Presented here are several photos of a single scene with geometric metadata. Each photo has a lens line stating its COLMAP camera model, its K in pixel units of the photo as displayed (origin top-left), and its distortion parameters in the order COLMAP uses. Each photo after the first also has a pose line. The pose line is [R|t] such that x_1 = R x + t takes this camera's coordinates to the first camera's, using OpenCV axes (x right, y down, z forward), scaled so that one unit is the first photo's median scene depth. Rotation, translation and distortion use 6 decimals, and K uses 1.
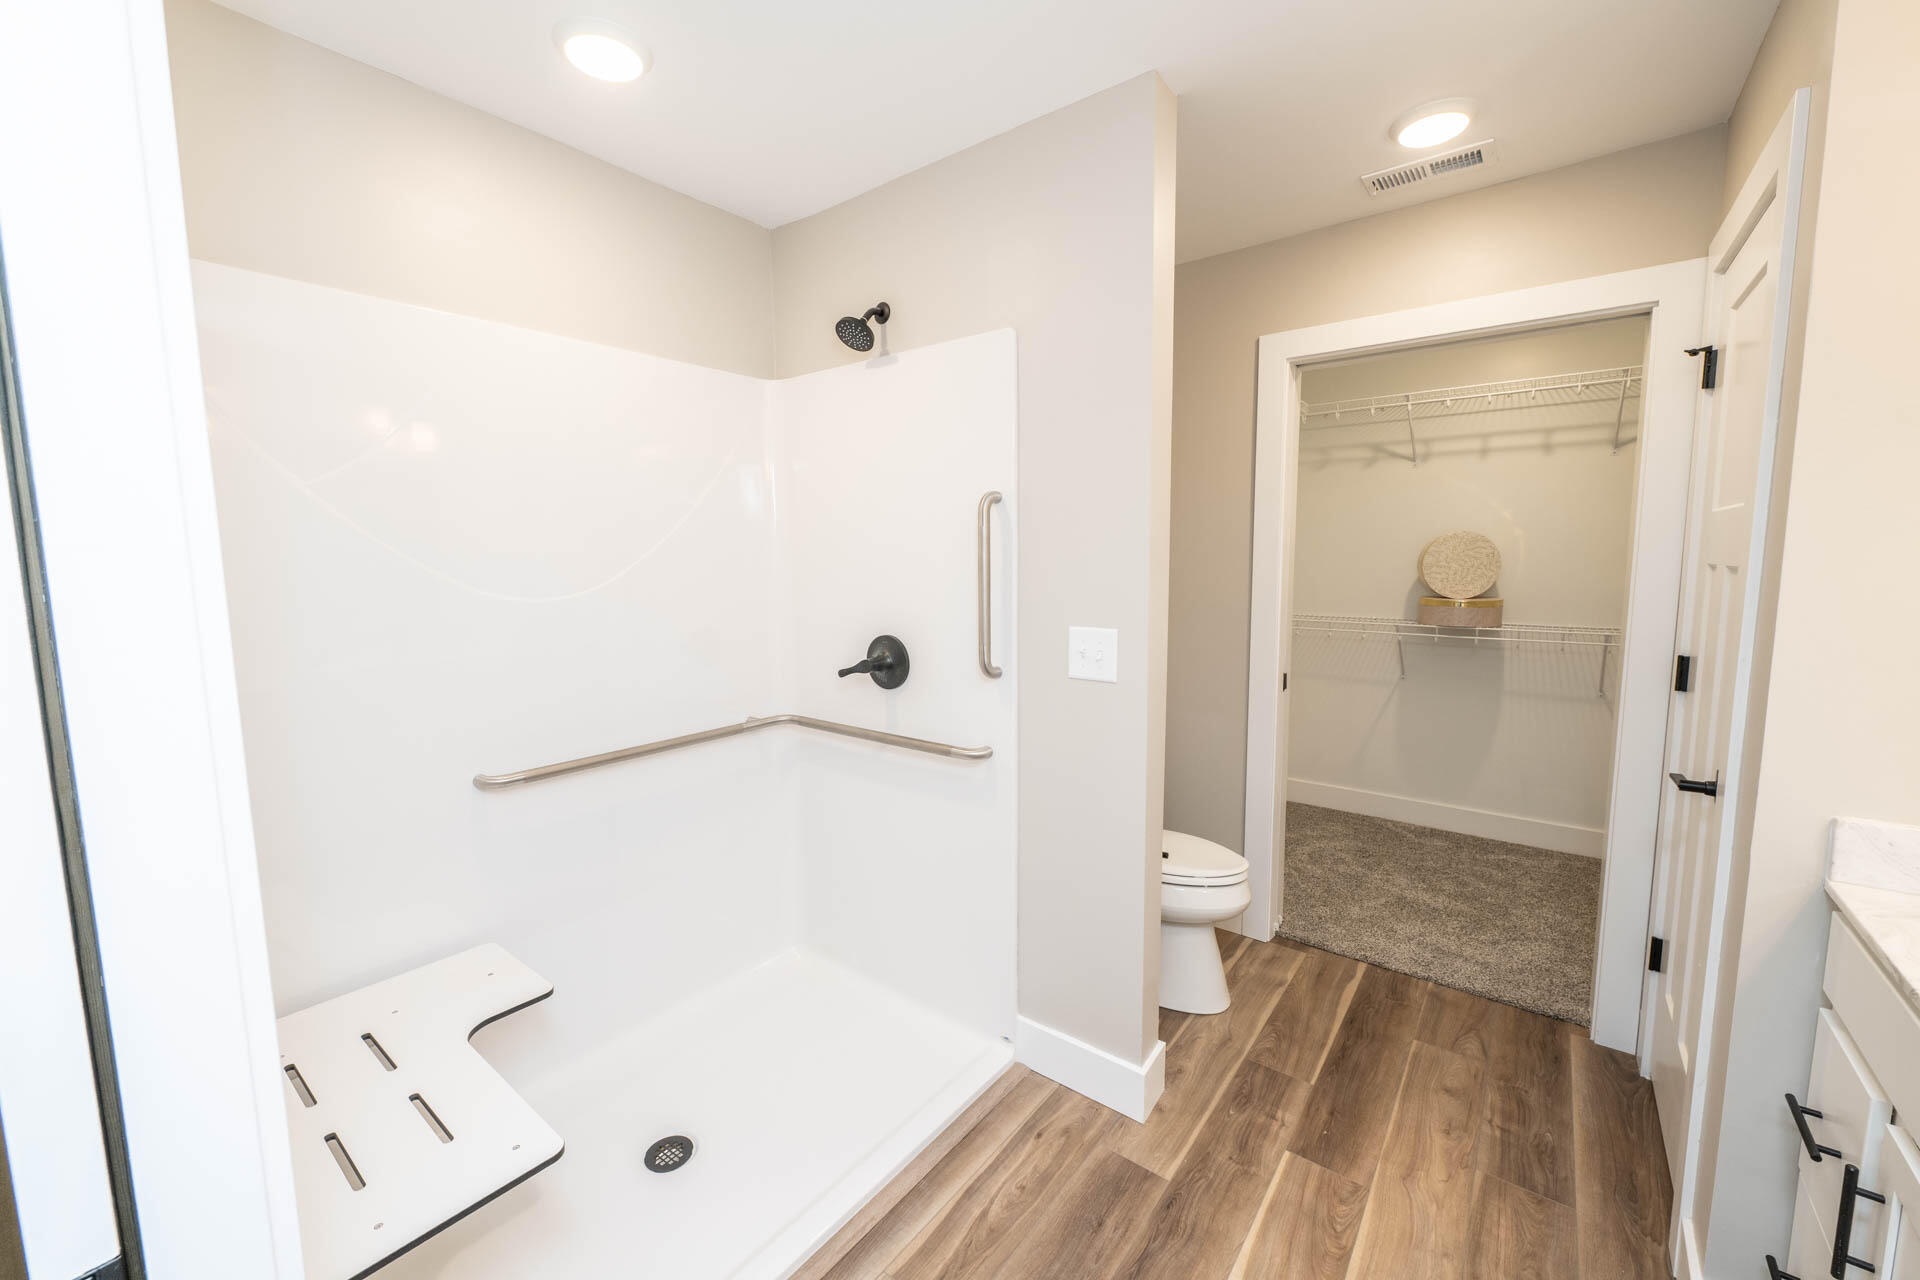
lens RADIAL K [[761.0, 0, 957.6], [0, 761.0, 635.0], [0, 0, 1]] dist [-0.003080, 0.000538]
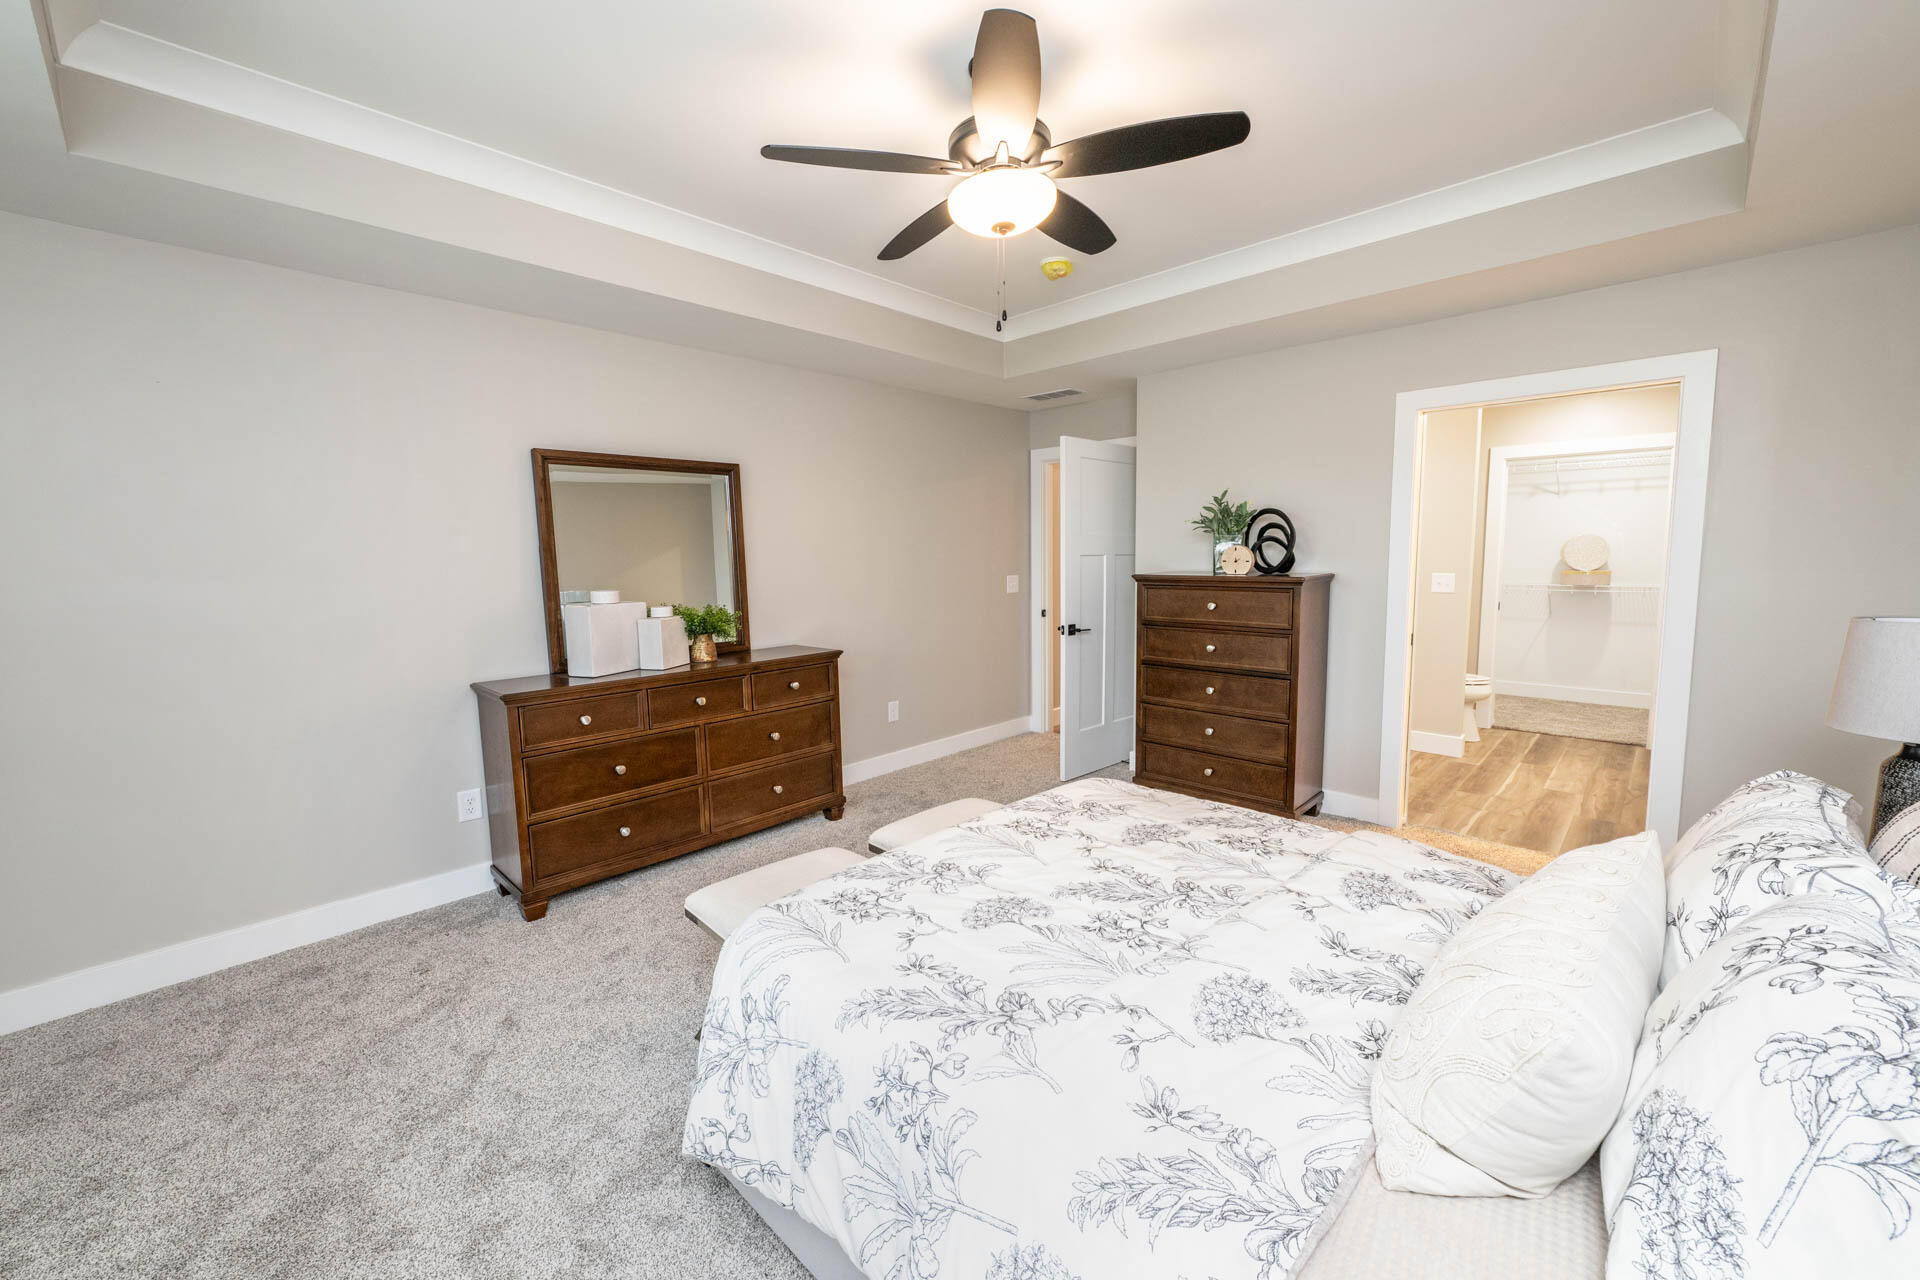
lens RADIAL K [[761.0, 0, 957.3], [0, 761.0, 637.3], [0, 0, 1]] dist [-0.003080, 0.000538]
pose [[0.995147, 0.006553, -0.098180, -1.288427], [-0.006145, 0.999971, 0.004457, 0.220145], [0.098206, -0.003832, 0.995159, -1.878357]]
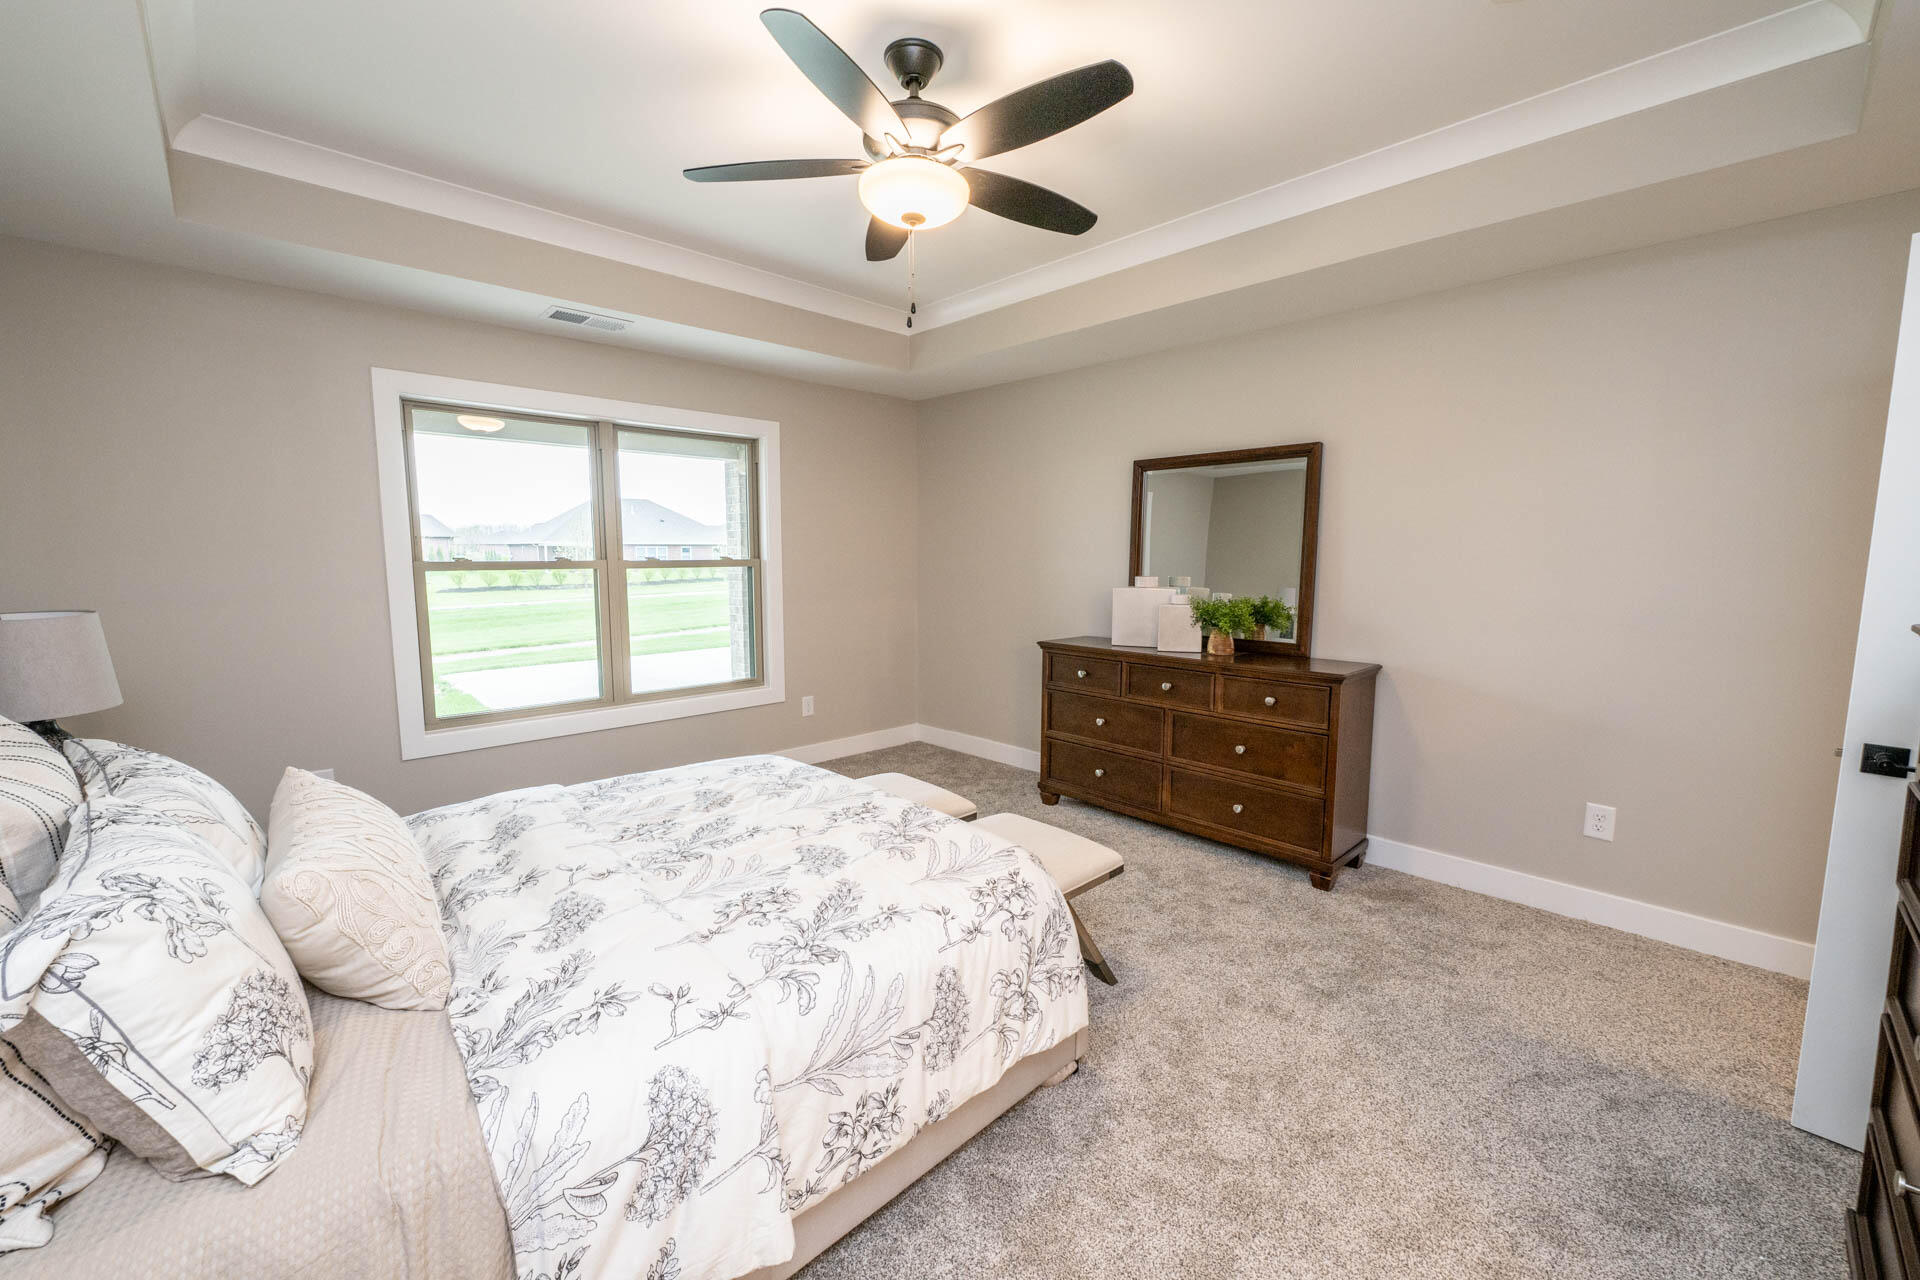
lens RADIAL K [[761.0, 0, 949.9], [0, 761.0, 637.6], [0, 0, 1]] dist [-0.003080, 0.000538]
pose [[-0.138772, 0.126188, -0.982252, -0.258552], [-0.107367, 0.984085, 0.141592, 0.070177], [0.984487, 0.125111, -0.123015, -0.591341]]
